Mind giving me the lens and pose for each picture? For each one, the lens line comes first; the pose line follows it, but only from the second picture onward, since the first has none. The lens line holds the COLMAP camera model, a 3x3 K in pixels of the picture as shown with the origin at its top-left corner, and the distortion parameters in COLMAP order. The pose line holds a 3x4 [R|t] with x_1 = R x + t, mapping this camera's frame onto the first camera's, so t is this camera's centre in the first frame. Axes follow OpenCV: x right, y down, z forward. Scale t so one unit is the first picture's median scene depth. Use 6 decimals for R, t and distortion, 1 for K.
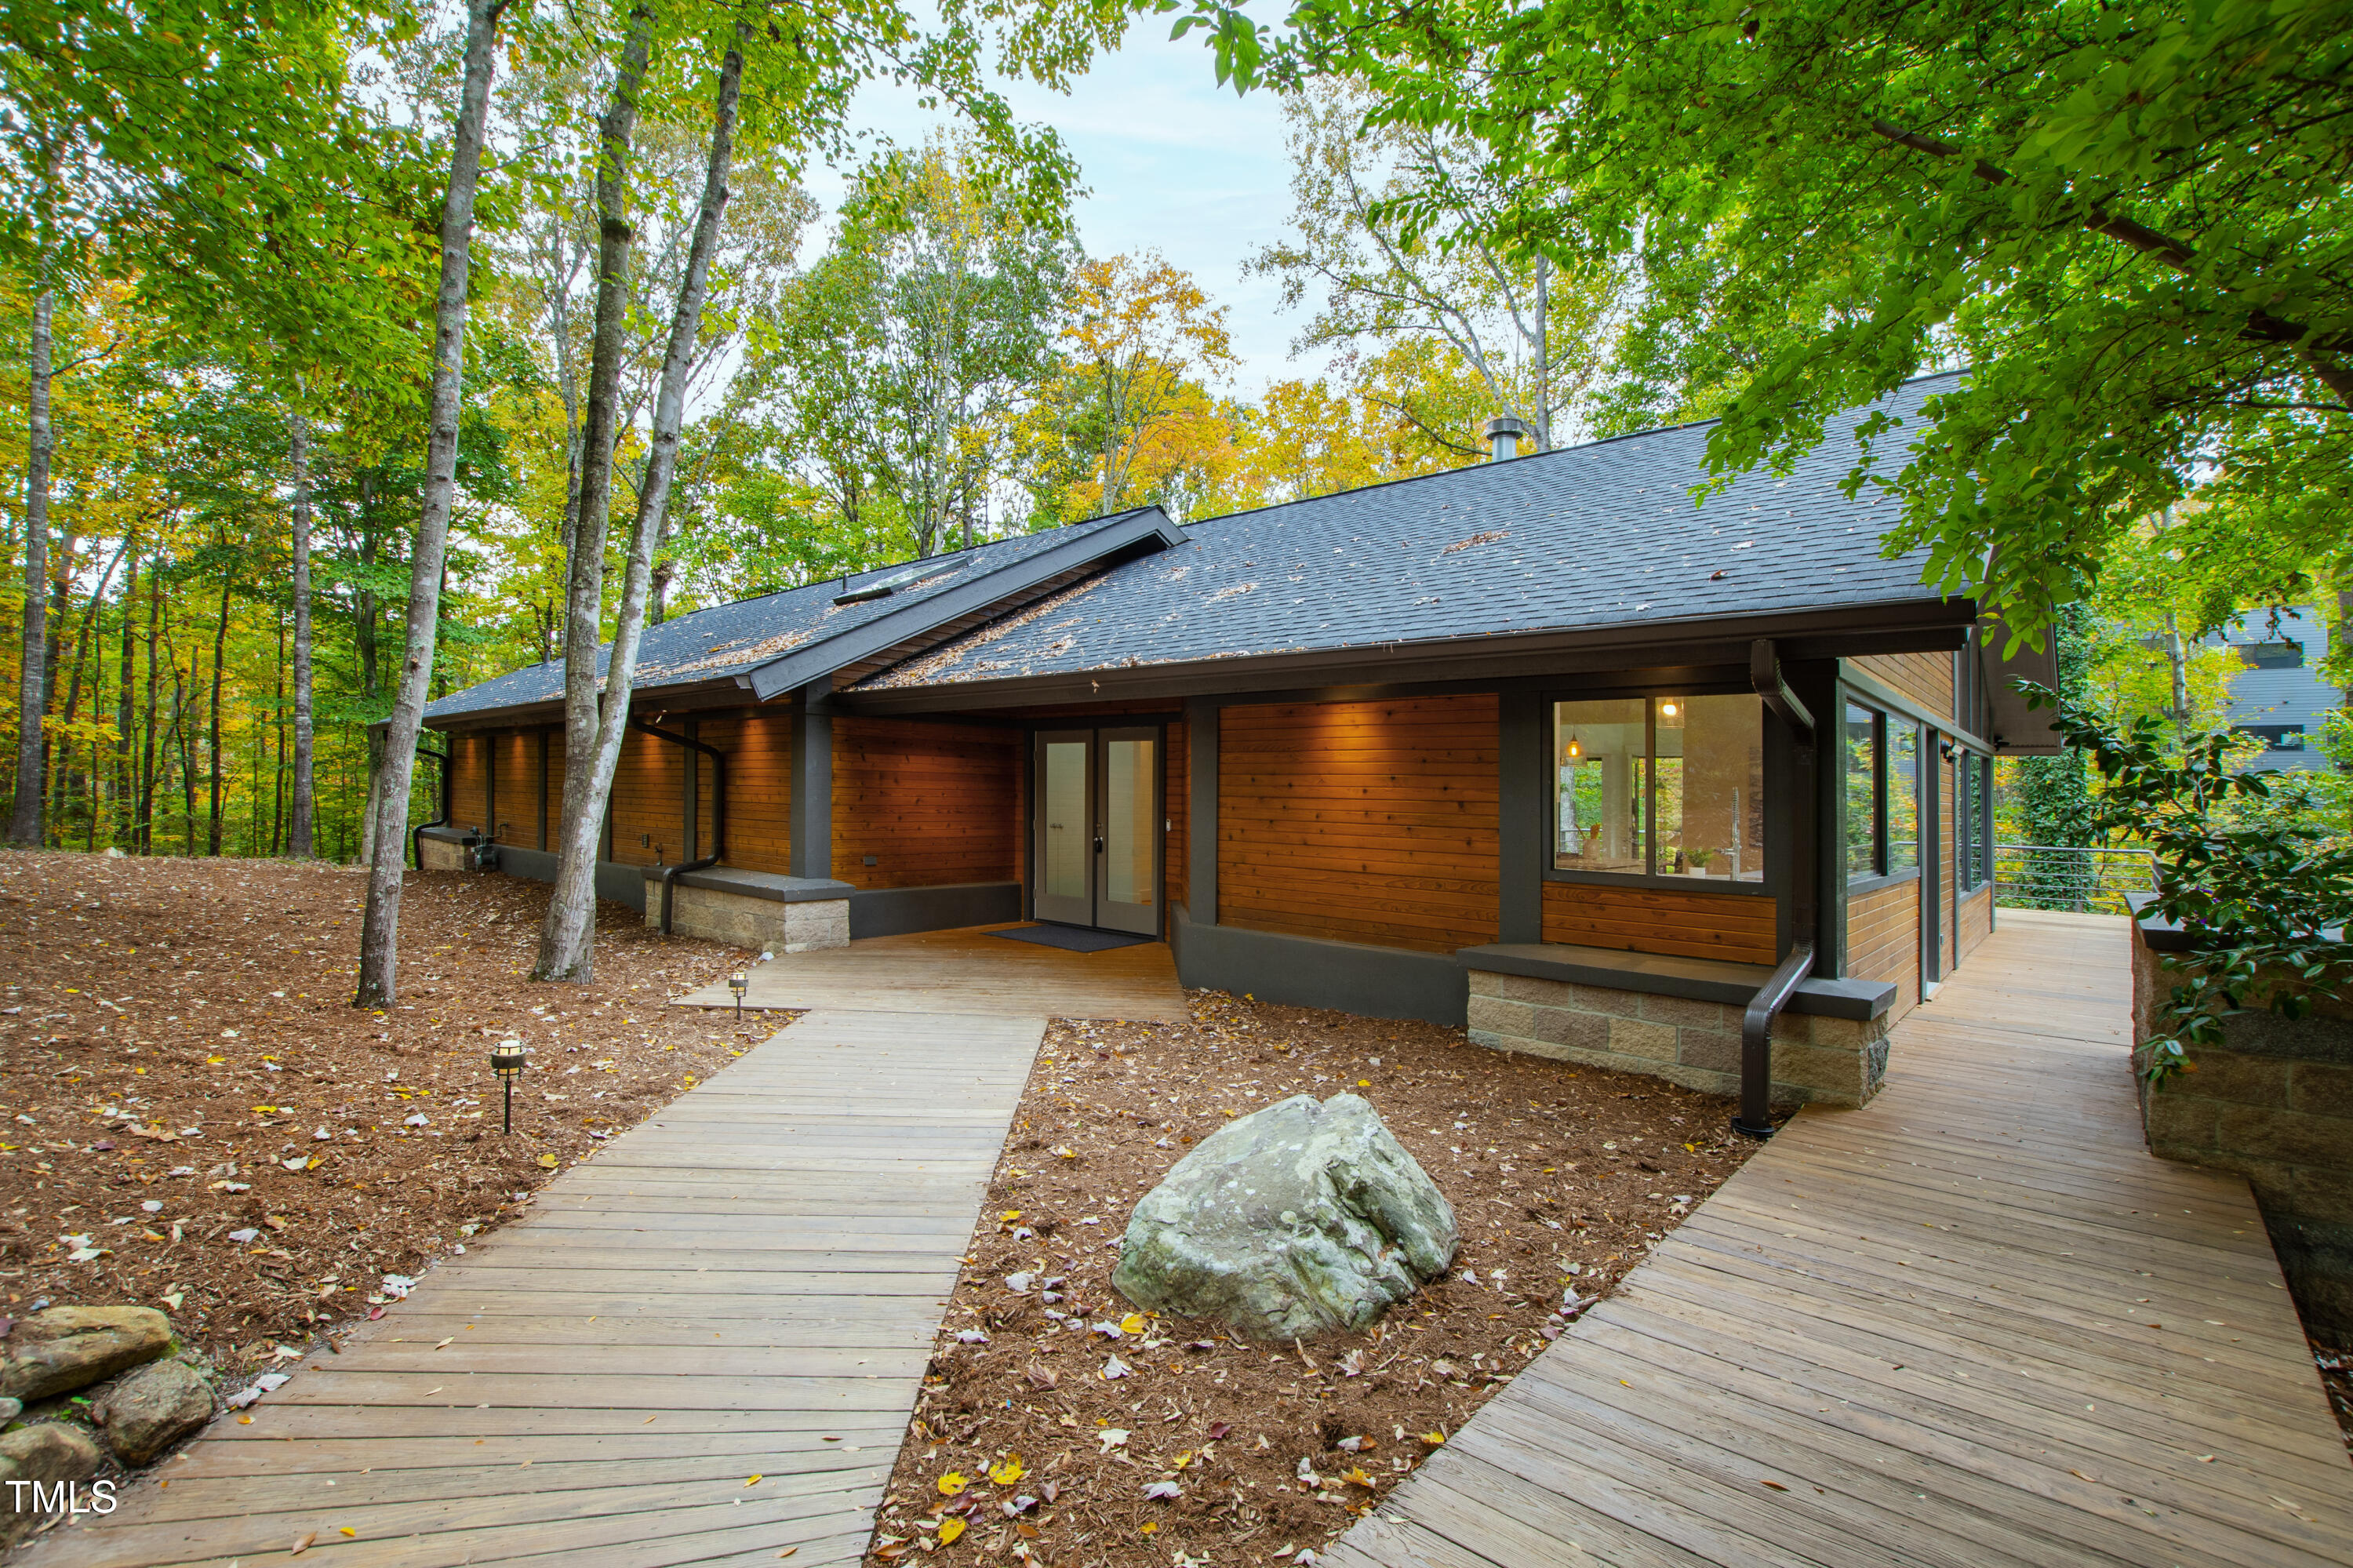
lens RADIAL K [[1050.3, 0, 1171.8], [0, 1050.3, 786.5], [0, 0, 1]] dist [-0.003595, -0.000631]
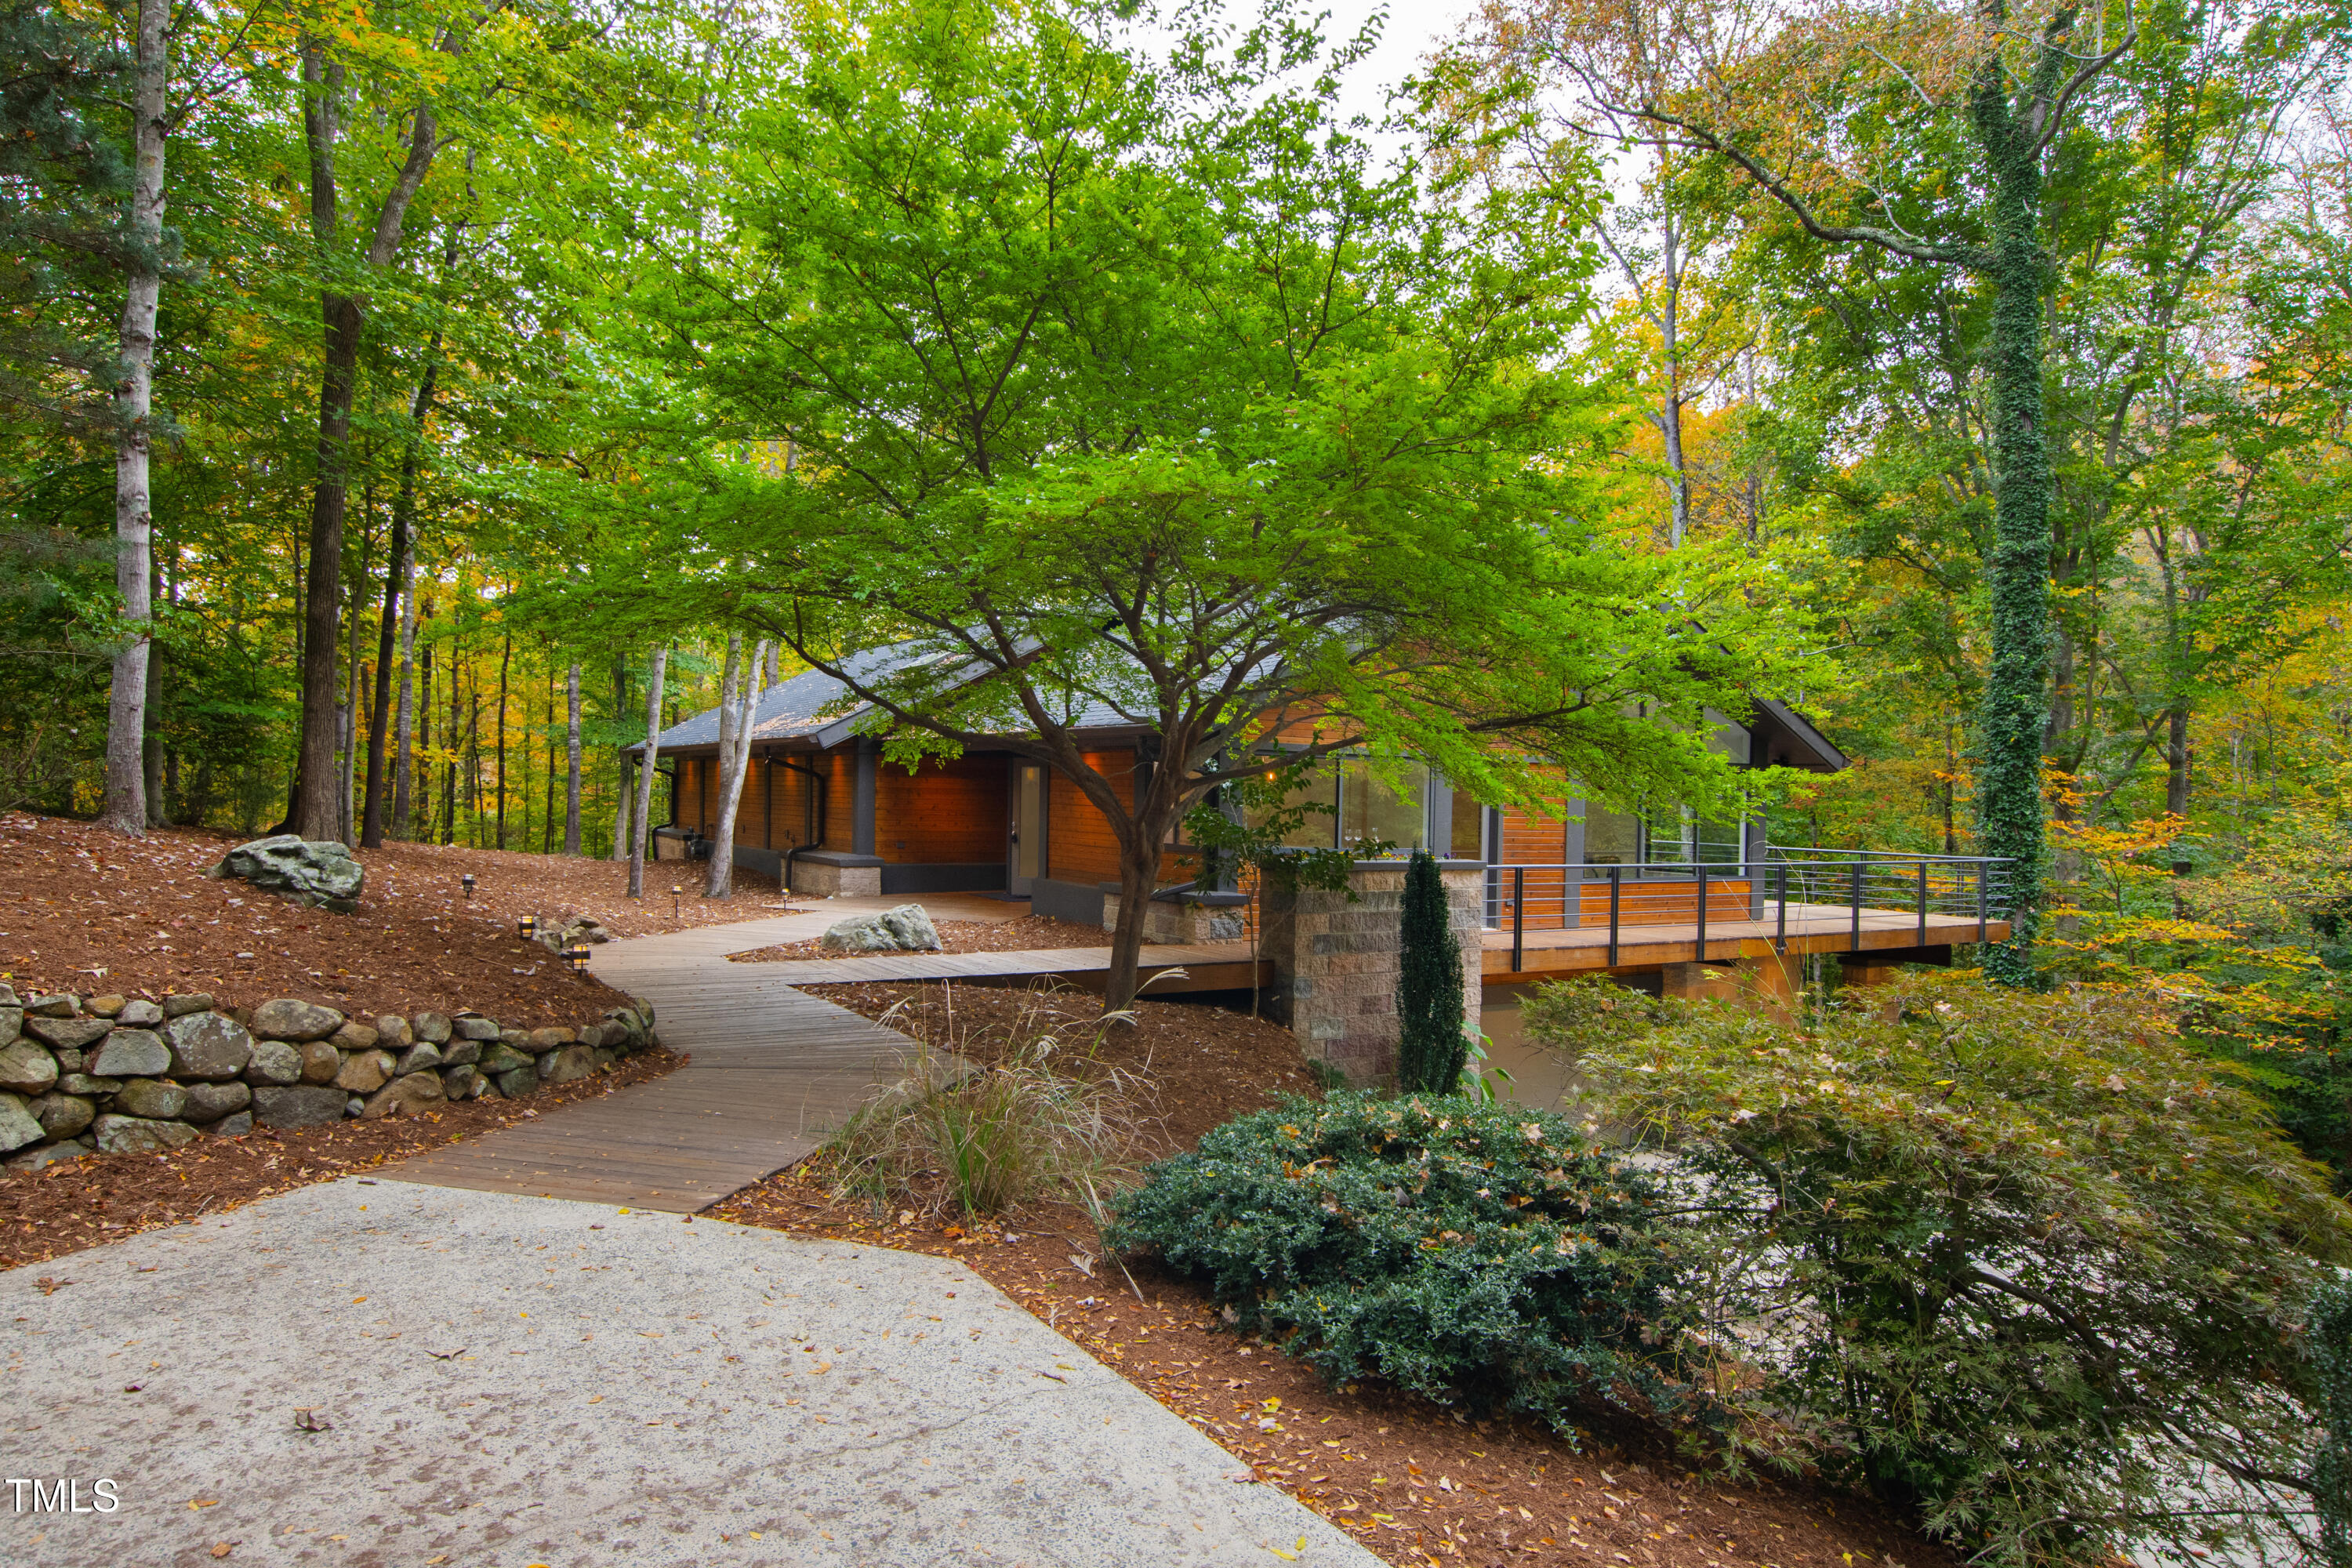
lens RADIAL K [[1454.4, 0, 1175.0], [0, 1454.4, 784.9], [0, 0, 1]] dist [0.021638, 0.000929]
pose [[0.960120, -0.002083, -0.279579, 0.729171], [0.000445, 0.999982, -0.005924, -0.006648], [0.279586, 0.005564, 0.960104, -0.999158]]
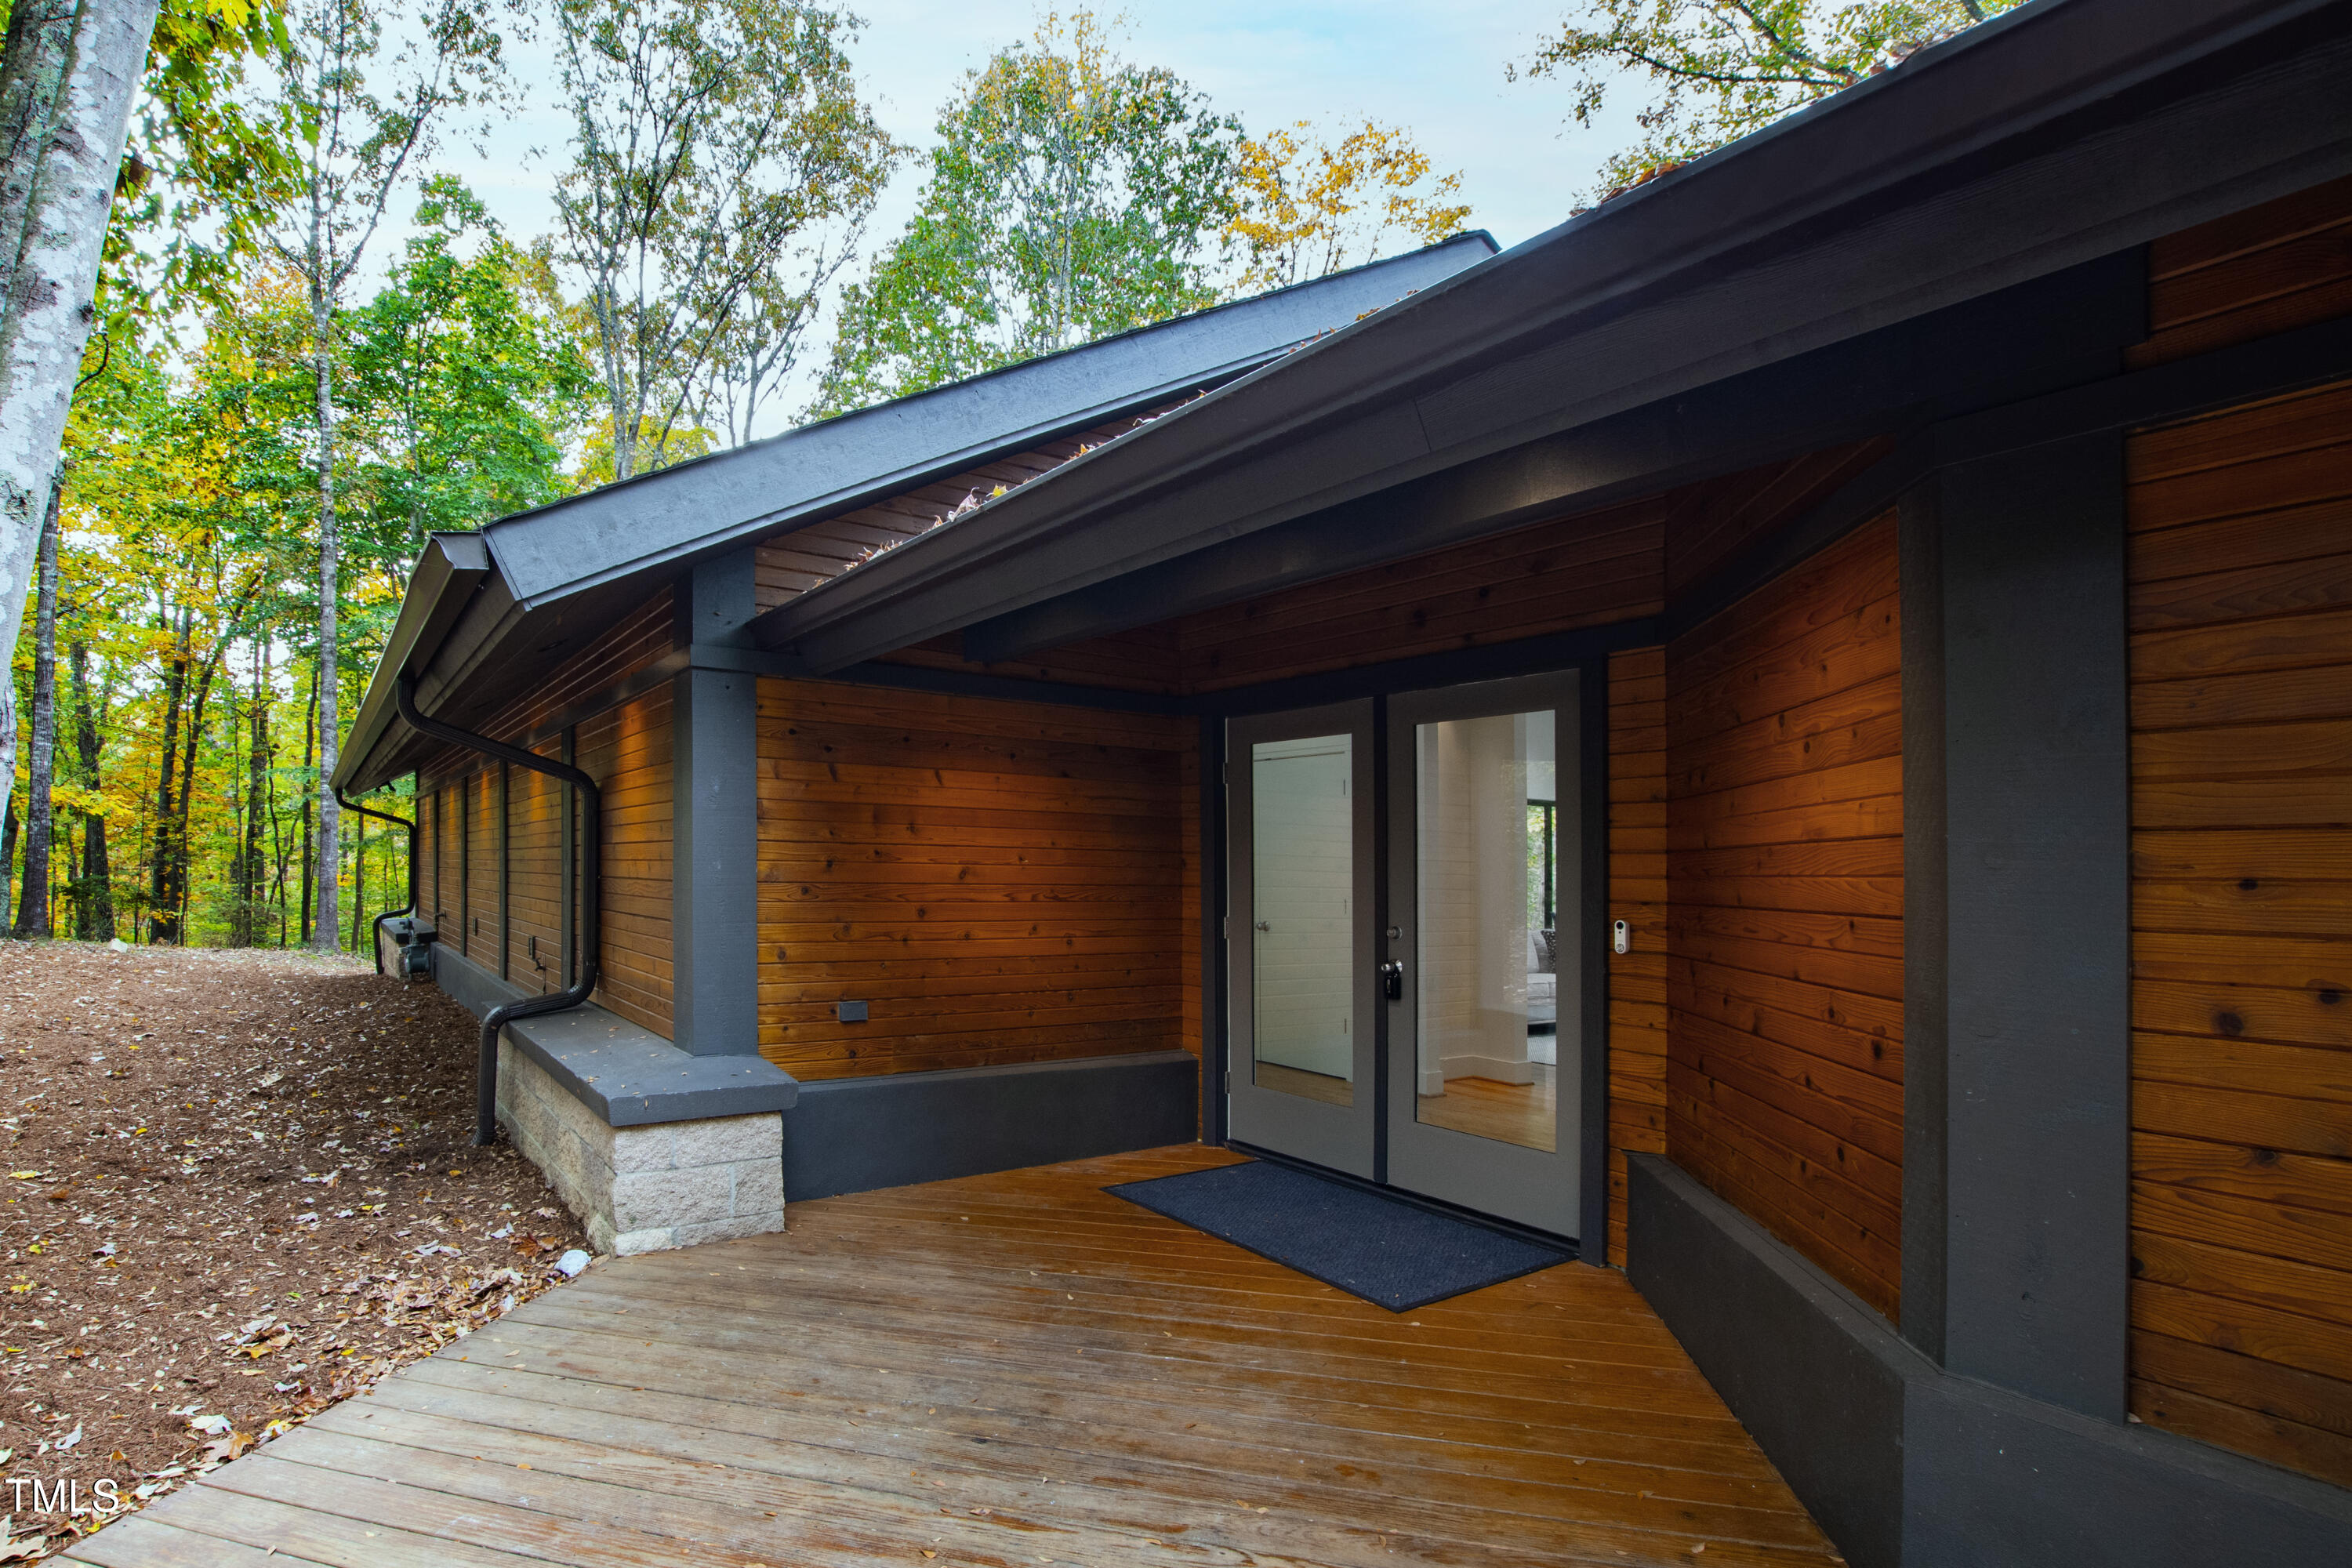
lens RADIAL K [[1049.8, 0, 1298.7], [0, 1049.8, 875.8], [0, 0, 1]] dist [-0.003595, -0.000631]
pose [[0.999985, -0.000163, -0.005497, -0.097722], [0.000202, 0.999975, 0.007078, 0.011293], [0.005496, -0.007079, 0.999960, 0.553009]]
